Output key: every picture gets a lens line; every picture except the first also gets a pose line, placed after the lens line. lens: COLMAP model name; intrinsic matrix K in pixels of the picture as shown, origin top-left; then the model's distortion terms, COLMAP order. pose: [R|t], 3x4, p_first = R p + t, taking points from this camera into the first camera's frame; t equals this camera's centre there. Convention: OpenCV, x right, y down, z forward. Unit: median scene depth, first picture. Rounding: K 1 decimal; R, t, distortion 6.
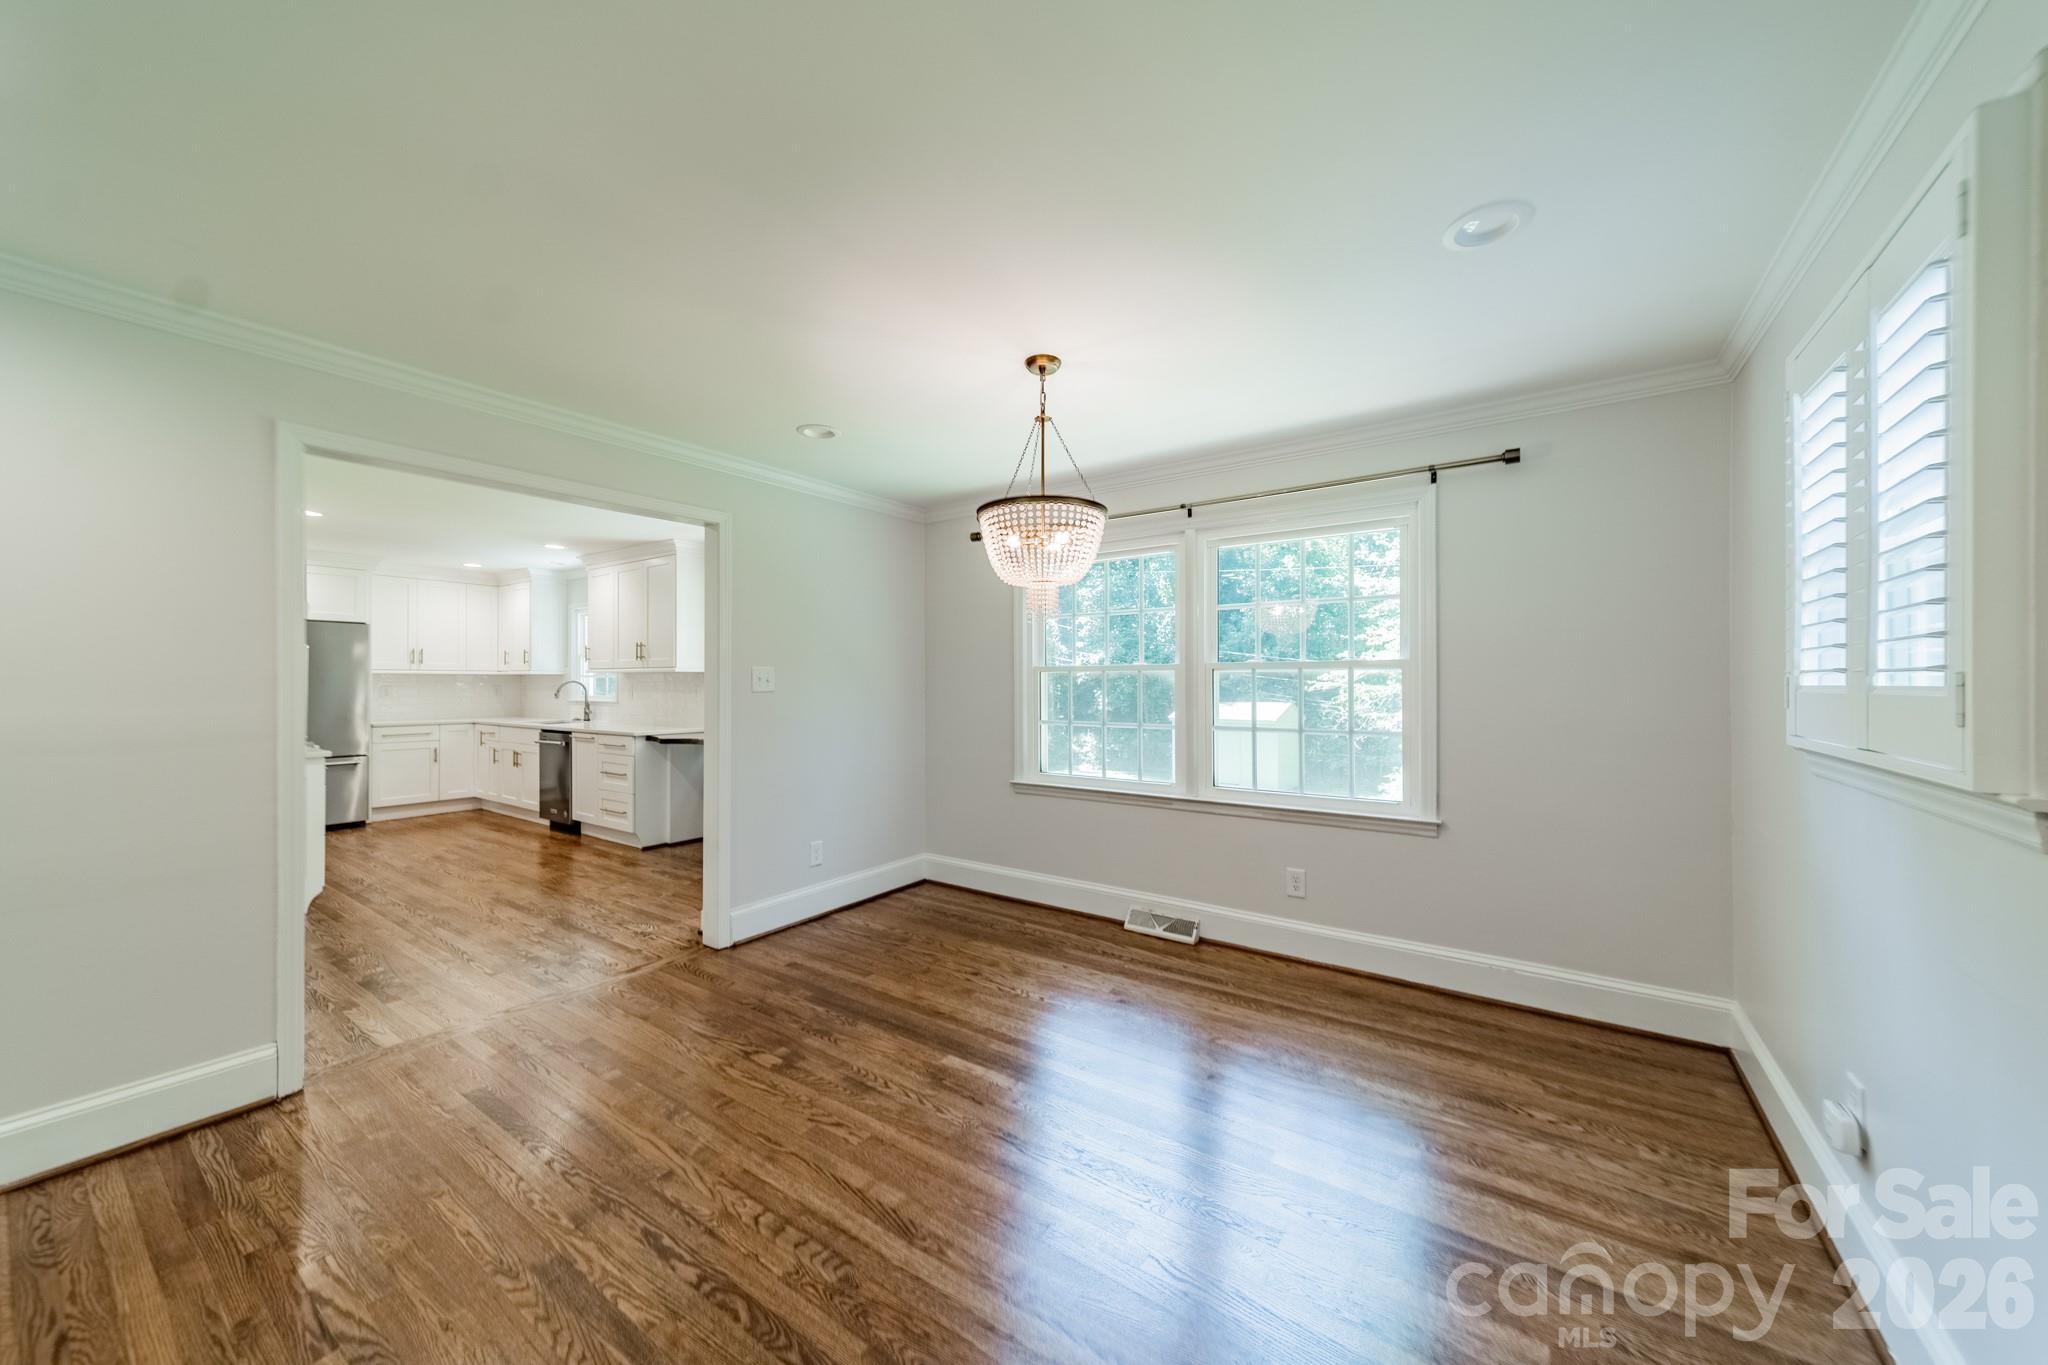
lens RADIAL K [[726.2, 0, 1033.9], [0, 726.2, 679.1], [0, 0, 1]] dist [0.007329, -0.000450]
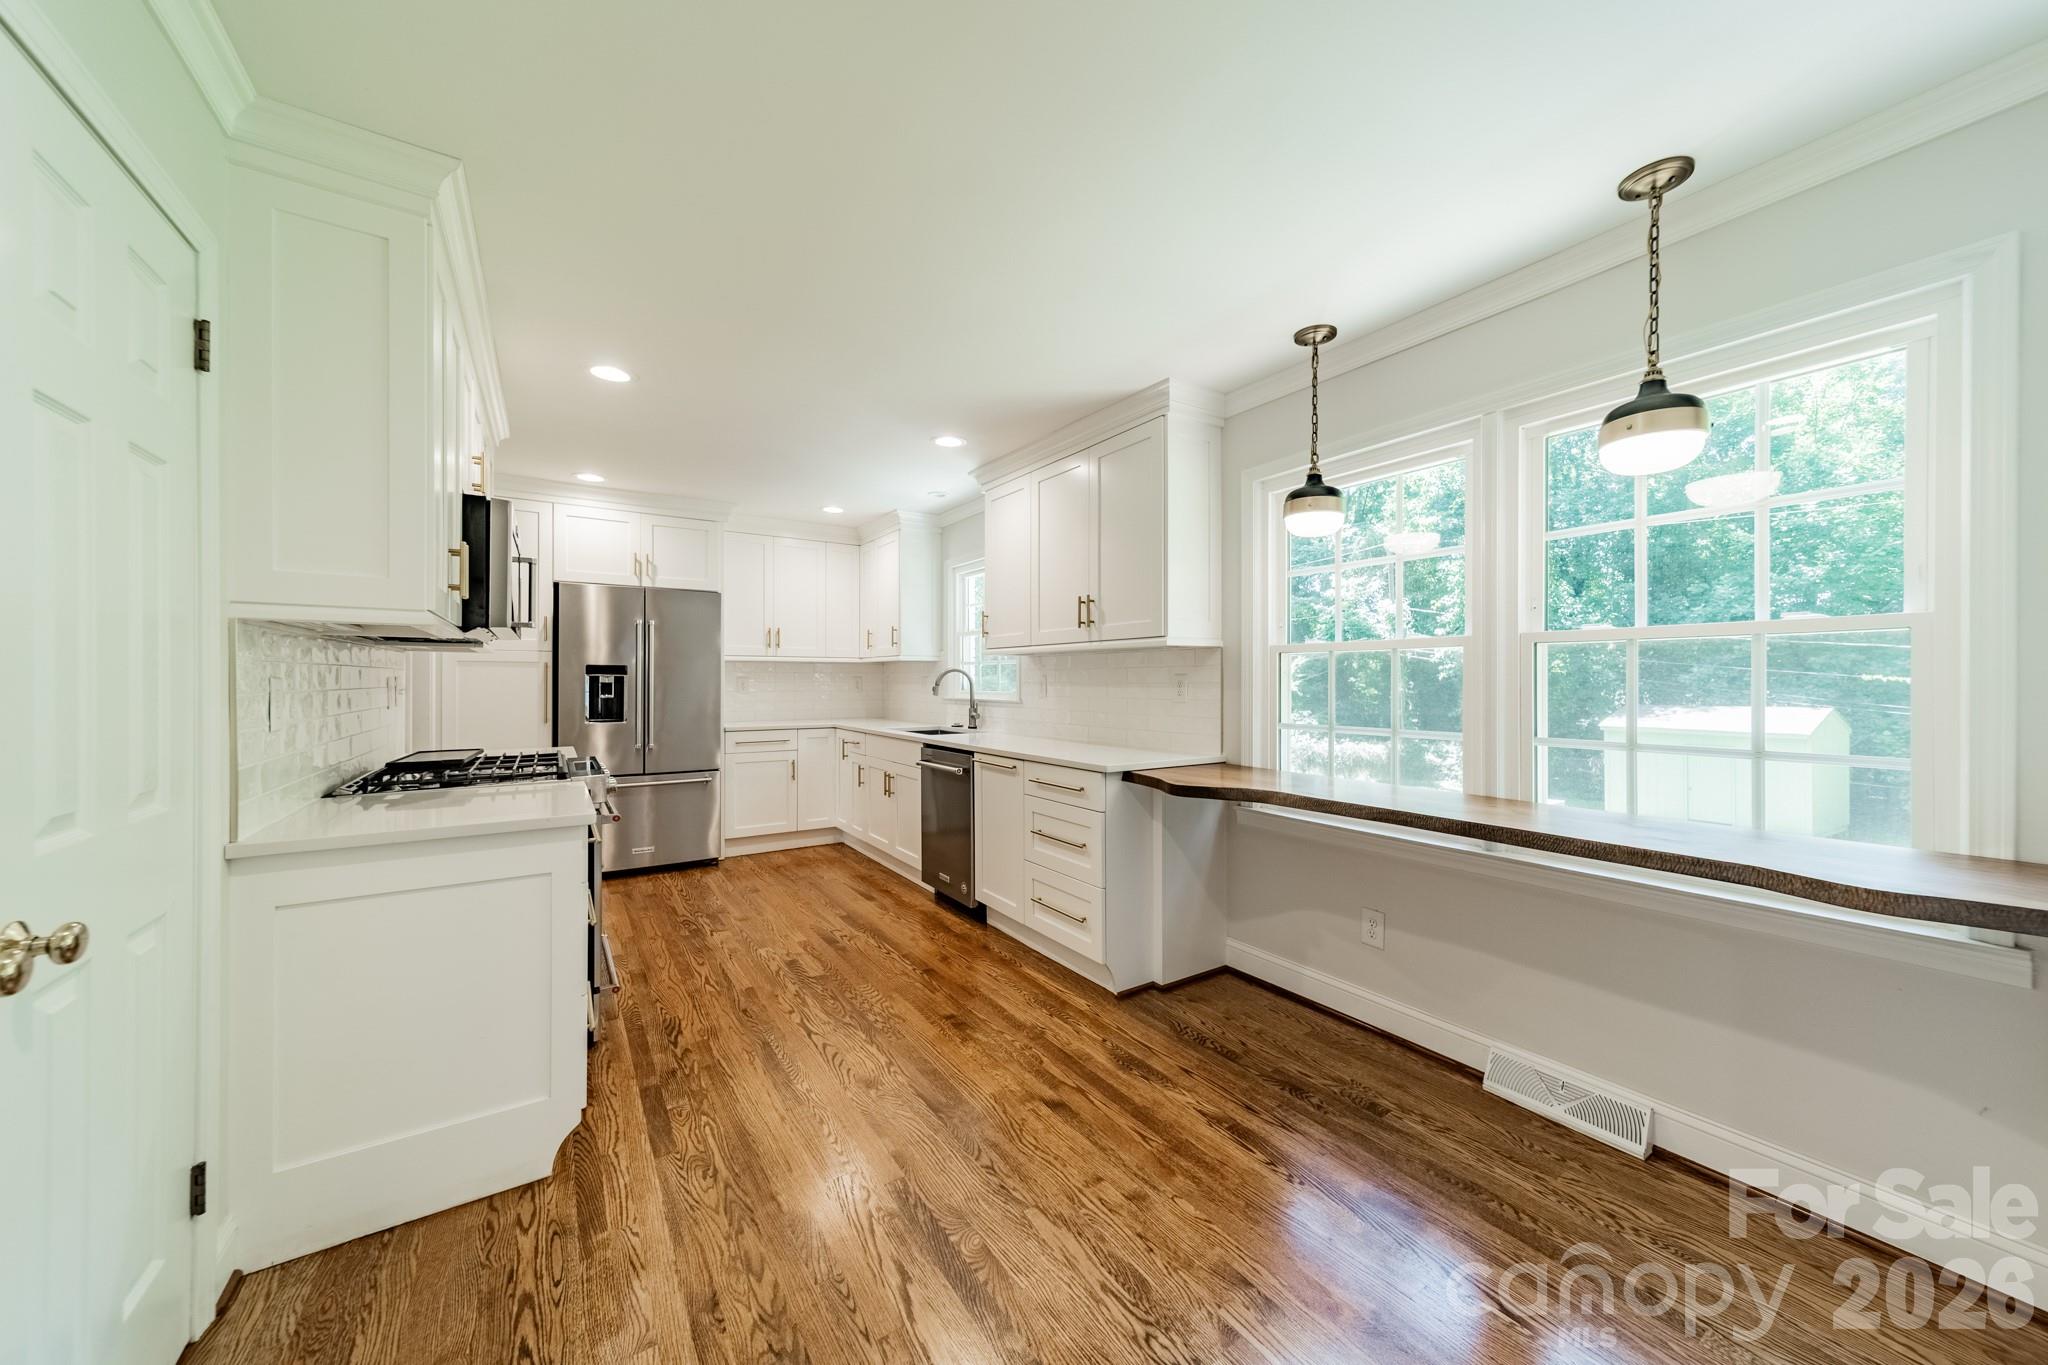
lens RADIAL K [[726.2, 0, 1019.4], [0, 726.2, 681.8], [0, 0, 1]] dist [0.007329, -0.000450]
pose [[0.924044, 0.001872, -0.382282, -0.341317], [0.000842, 0.999976, 0.006931, 0.010017], [0.382286, -0.006726, 0.924020, 0.426240]]
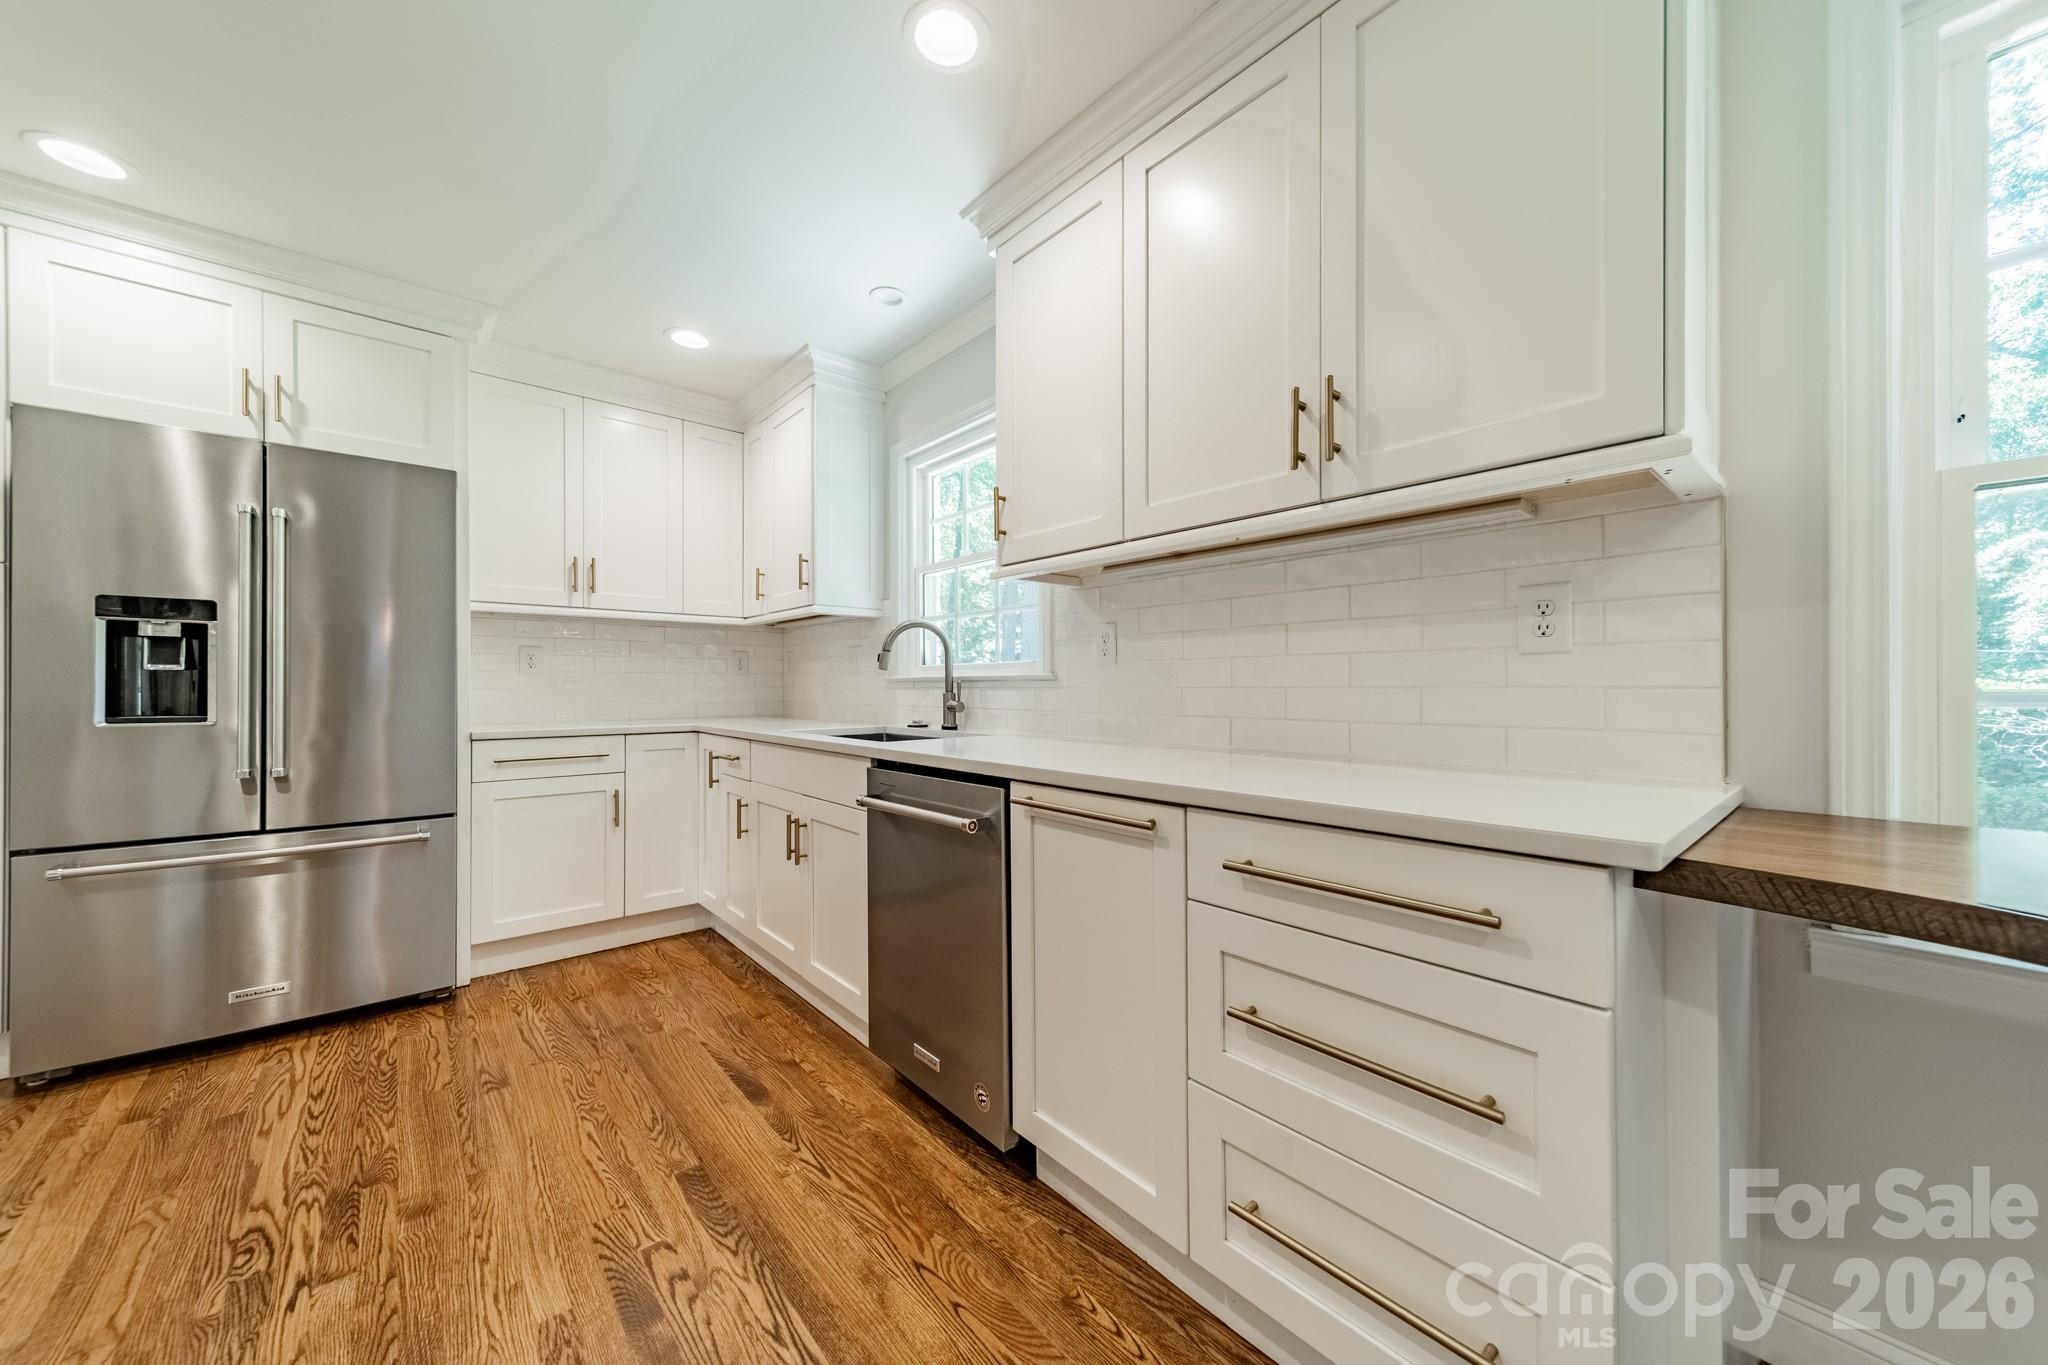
lens RADIAL K [[726.2, 0, 1024.2], [0, 726.2, 687.8], [0, 0, 1]] dist [0.007329, -0.000450]
pose [[0.967437, -0.000026, -0.253113, -0.517270], [0.001425, 0.999985, 0.005344, 0.035862], [0.253109, -0.005531, 0.967422, 0.693821]]
